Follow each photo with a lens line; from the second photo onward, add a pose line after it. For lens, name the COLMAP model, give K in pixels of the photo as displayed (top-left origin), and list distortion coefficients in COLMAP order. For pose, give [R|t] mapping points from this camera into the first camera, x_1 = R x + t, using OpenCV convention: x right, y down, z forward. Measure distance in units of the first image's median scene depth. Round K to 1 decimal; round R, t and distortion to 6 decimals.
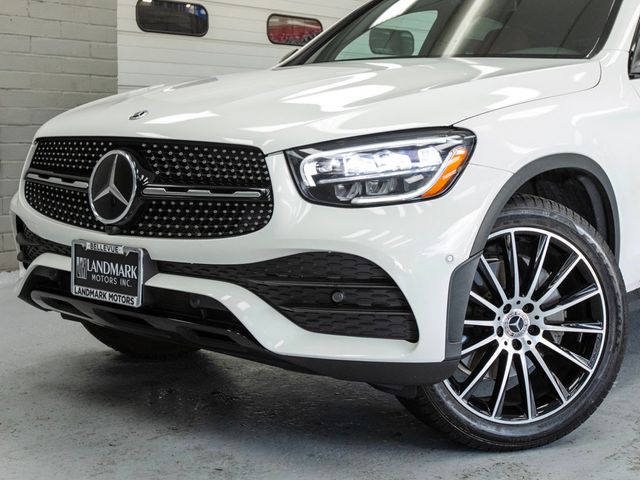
lens RADIAL K [[1013.7, 0, 338.9], [0, 1013.7, 194.6], [0, 0, 1]] dist [0.016211, 0.000000]
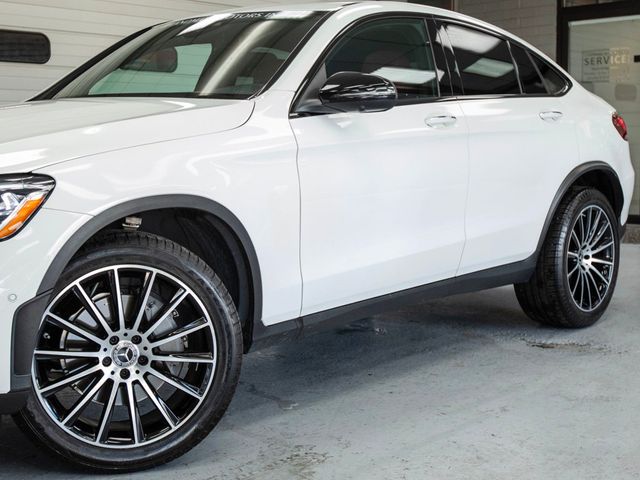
lens RADIAL K [[1013.7, 0, 308.2], [0, 1013.7, 209.7], [0, 0, 1]] dist [0.016211, 0.000000]
pose [[0.999636, -0.005302, -0.026470, 0.401806], [0.005478, 0.999963, 0.006583, -0.031334], [0.026434, -0.006725, 0.999628, -0.061417]]
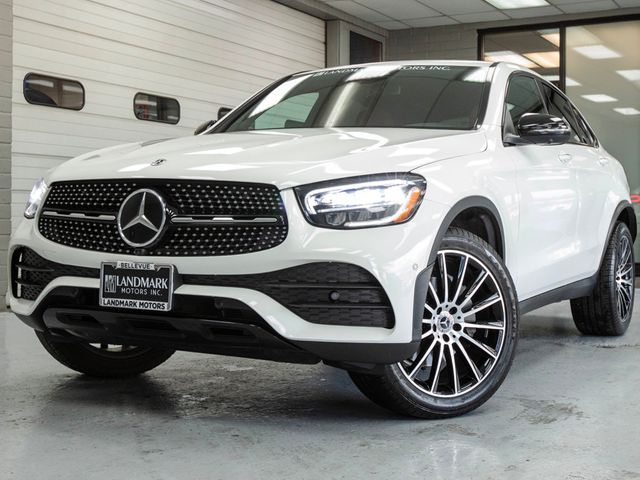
lens RADIAL K [[1013.7, 0, 342.1], [0, 1013.7, 207.3], [0, 0, 1]] dist [0.016211, 0.000000]
pose [[0.973088, 0.009521, 0.230236, -0.270796], [0.007565, 0.997288, -0.073215, 0.073705], [-0.230309, 0.072986, 0.970377, -0.283022]]
